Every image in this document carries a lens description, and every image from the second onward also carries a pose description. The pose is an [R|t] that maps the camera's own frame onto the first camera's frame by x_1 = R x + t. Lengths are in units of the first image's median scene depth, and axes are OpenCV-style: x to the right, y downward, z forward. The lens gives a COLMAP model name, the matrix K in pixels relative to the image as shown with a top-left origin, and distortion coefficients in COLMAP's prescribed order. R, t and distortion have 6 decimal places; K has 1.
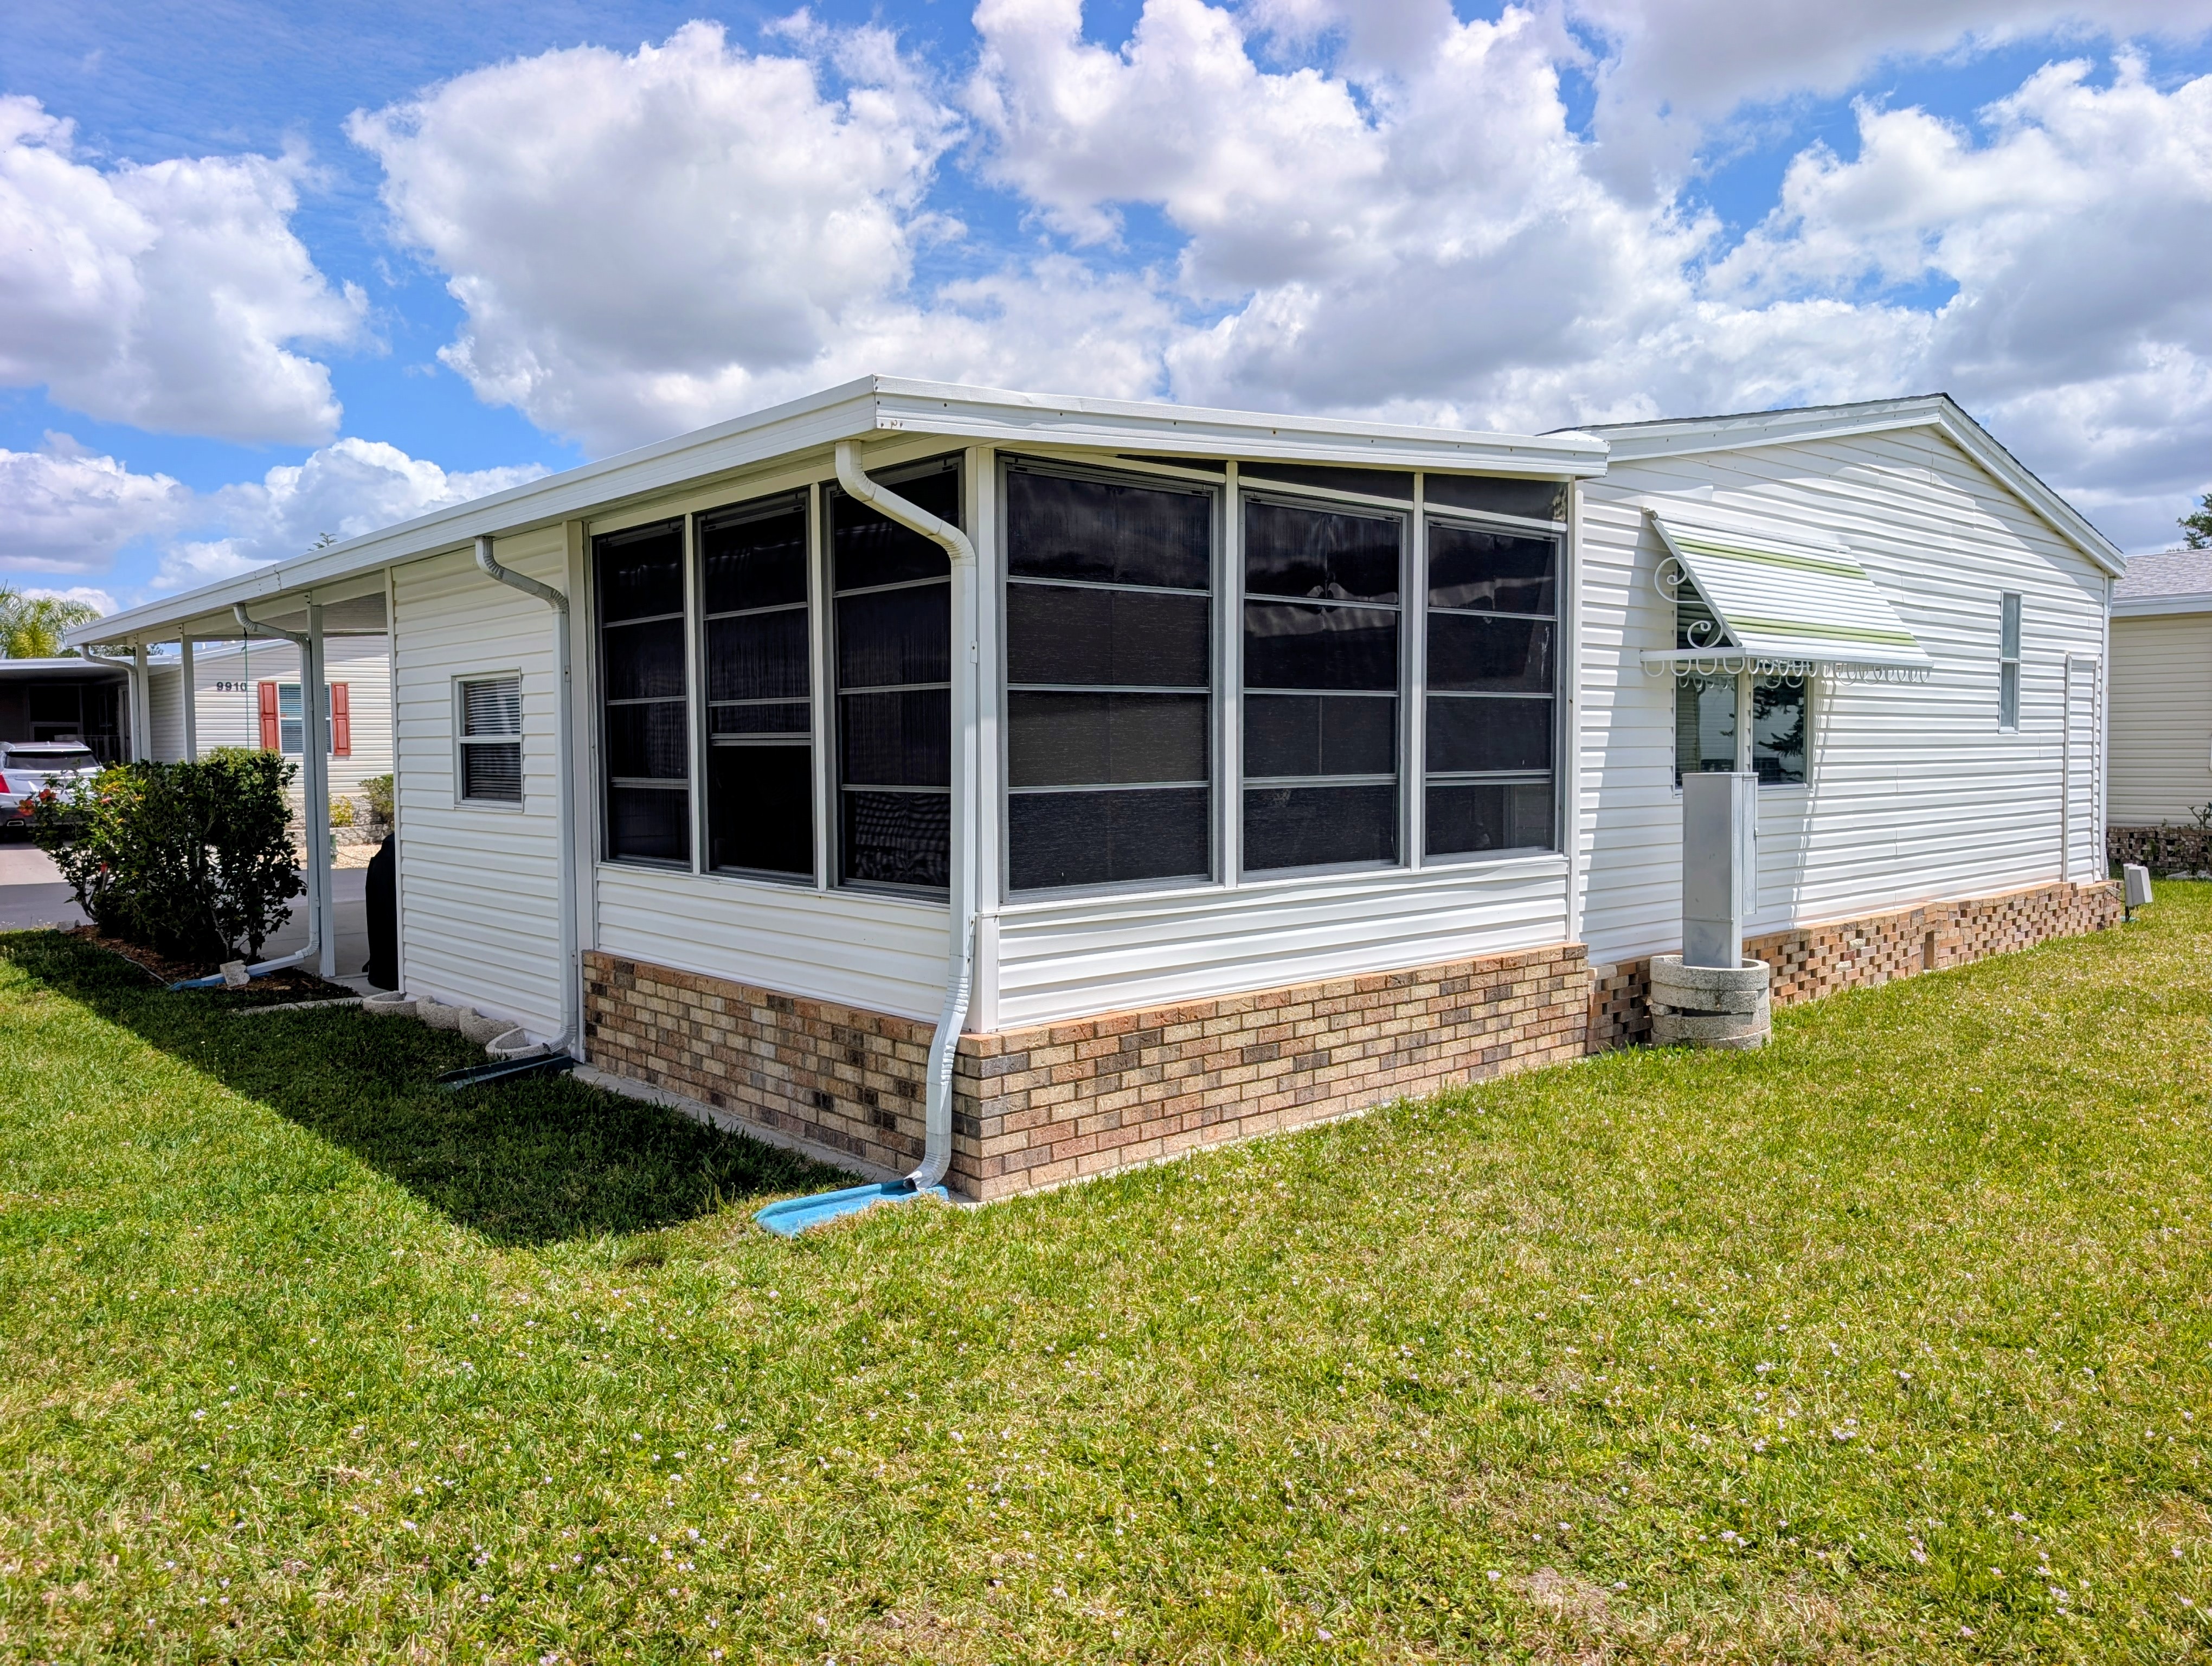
lens RADIAL K [[1584.9, 0, 1105.5], [0, 1584.9, 814.4], [0, 0, 1]] dist [0.025527, -0.017715]
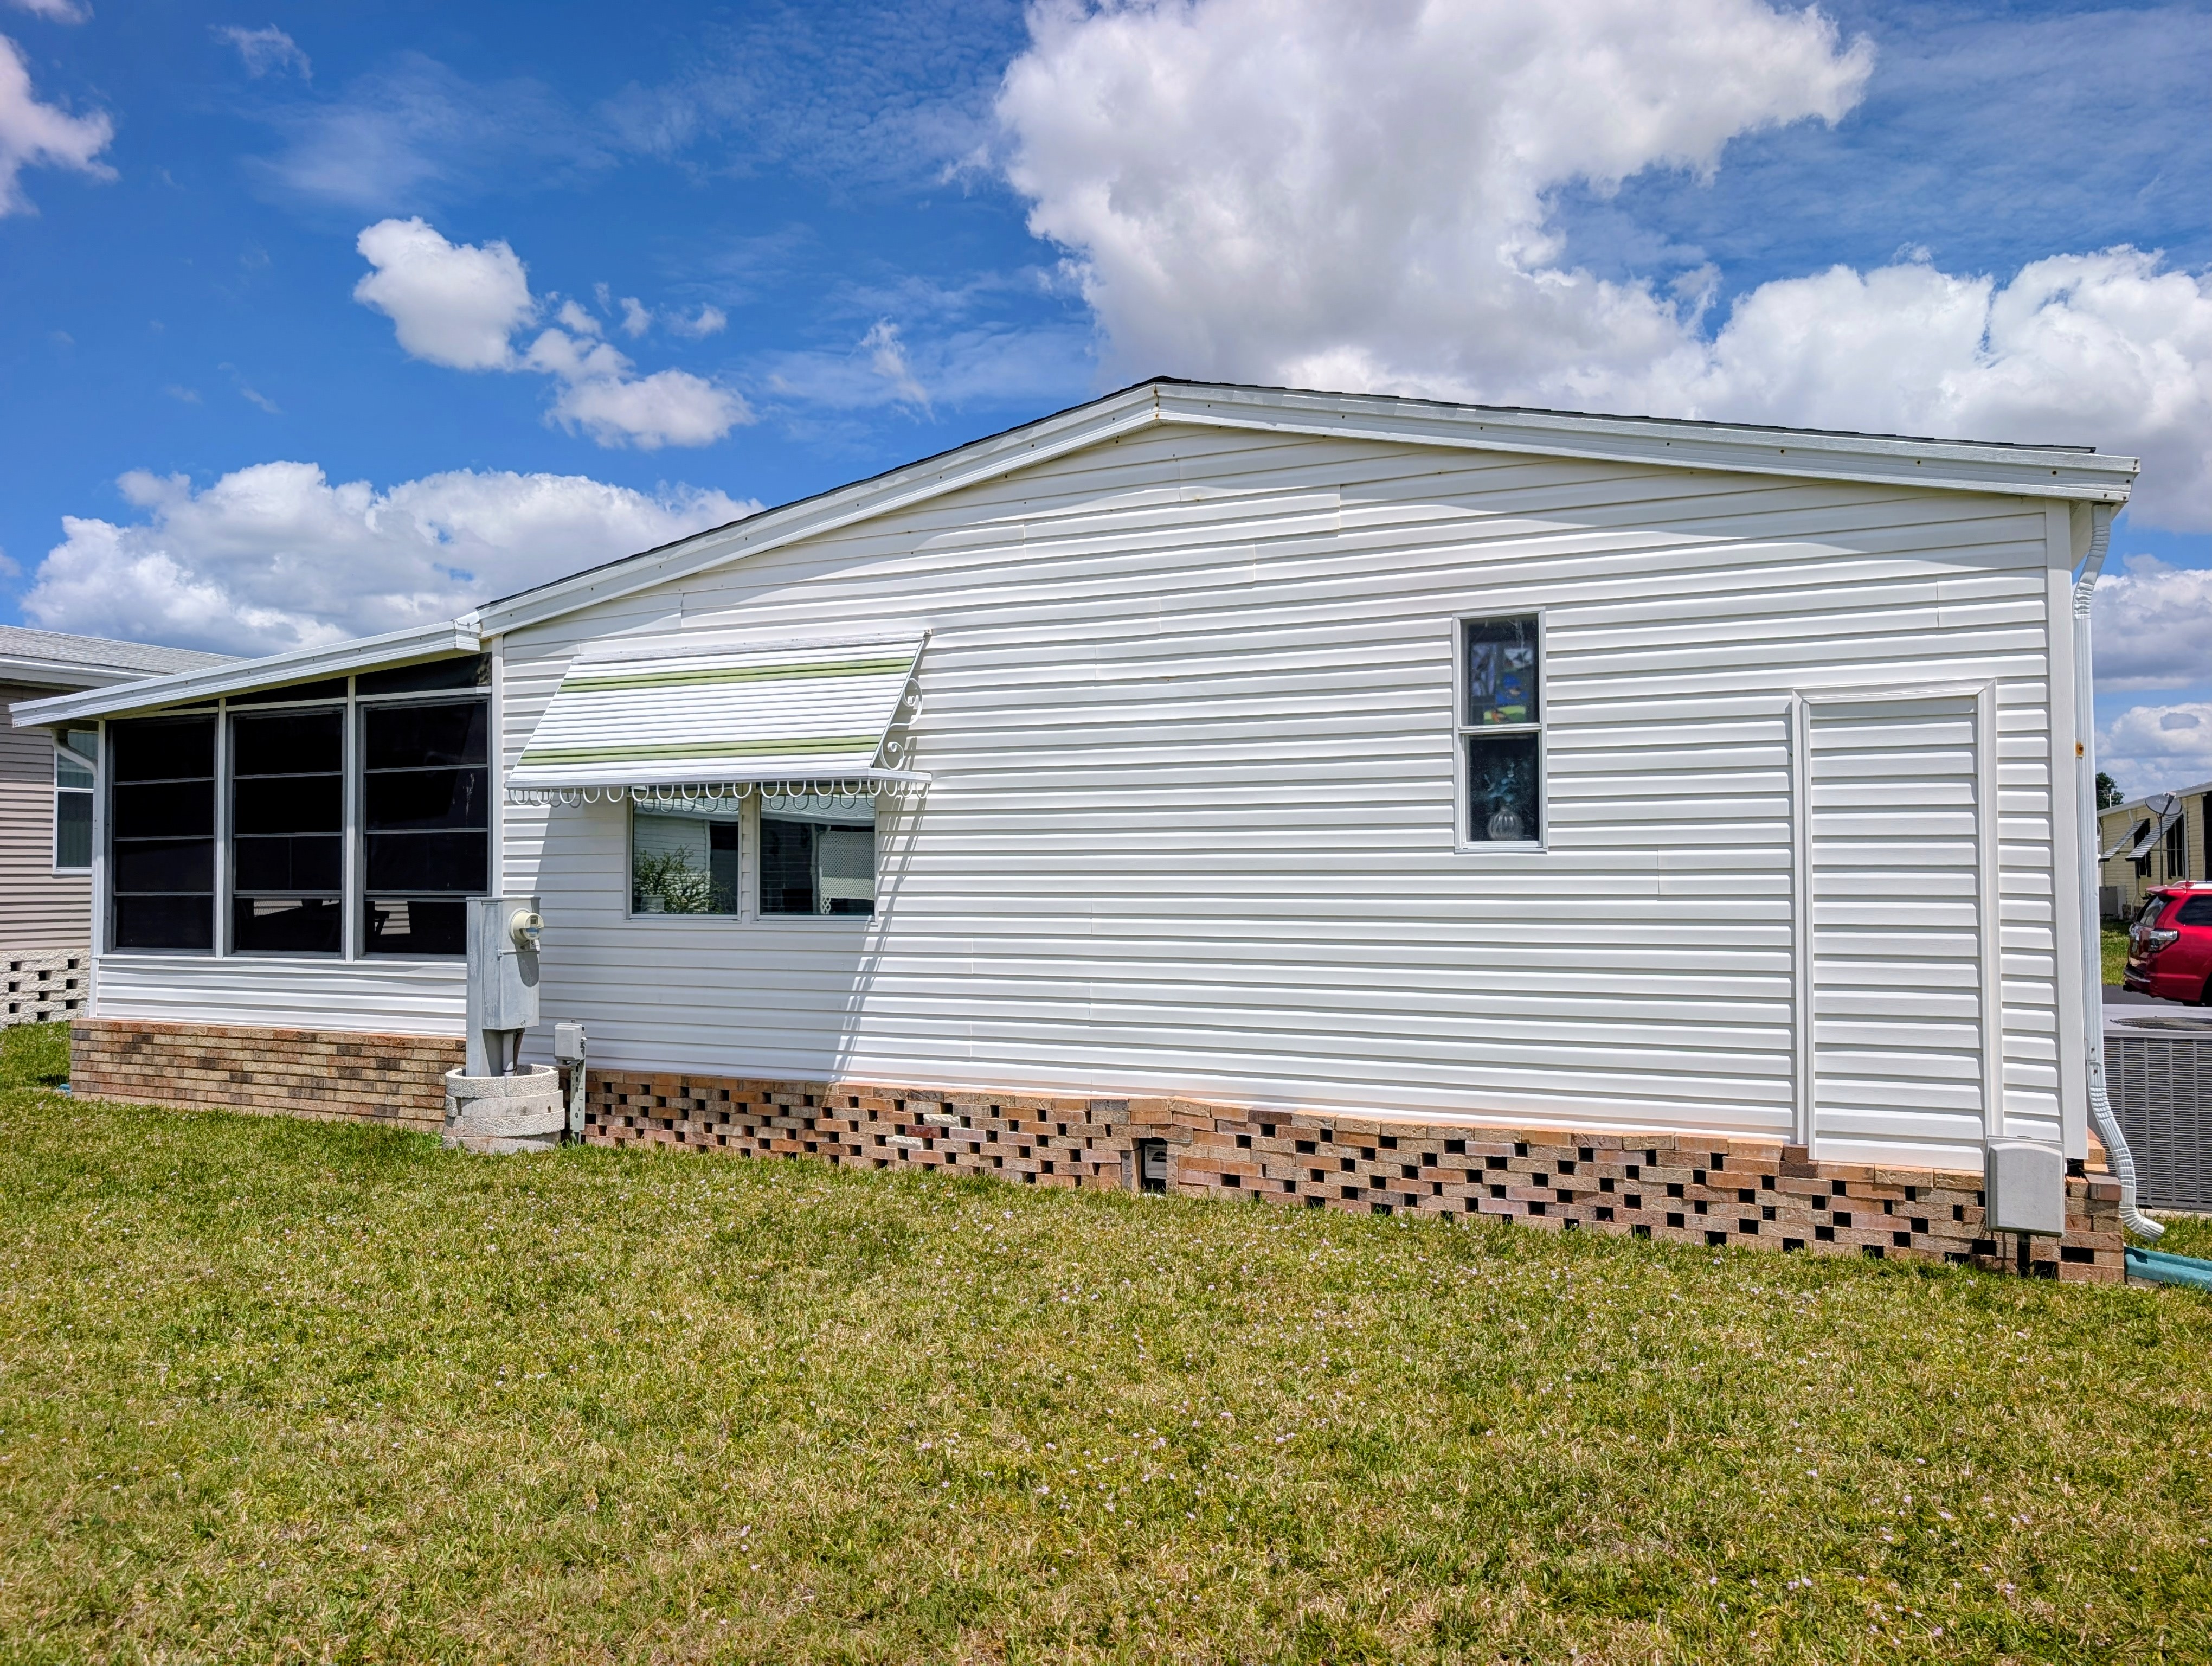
lens RADIAL K [[1584.9, 0, 1102.3], [0, 1584.9, 831.4], [0, 0, 1]] dist [0.025527, -0.017715]
pose [[0.399644, -0.018050, -0.916493, 1.775595], [-0.037557, 0.998644, -0.036045, -0.054138], [0.915901, 0.048826, 0.398424, 1.075582]]
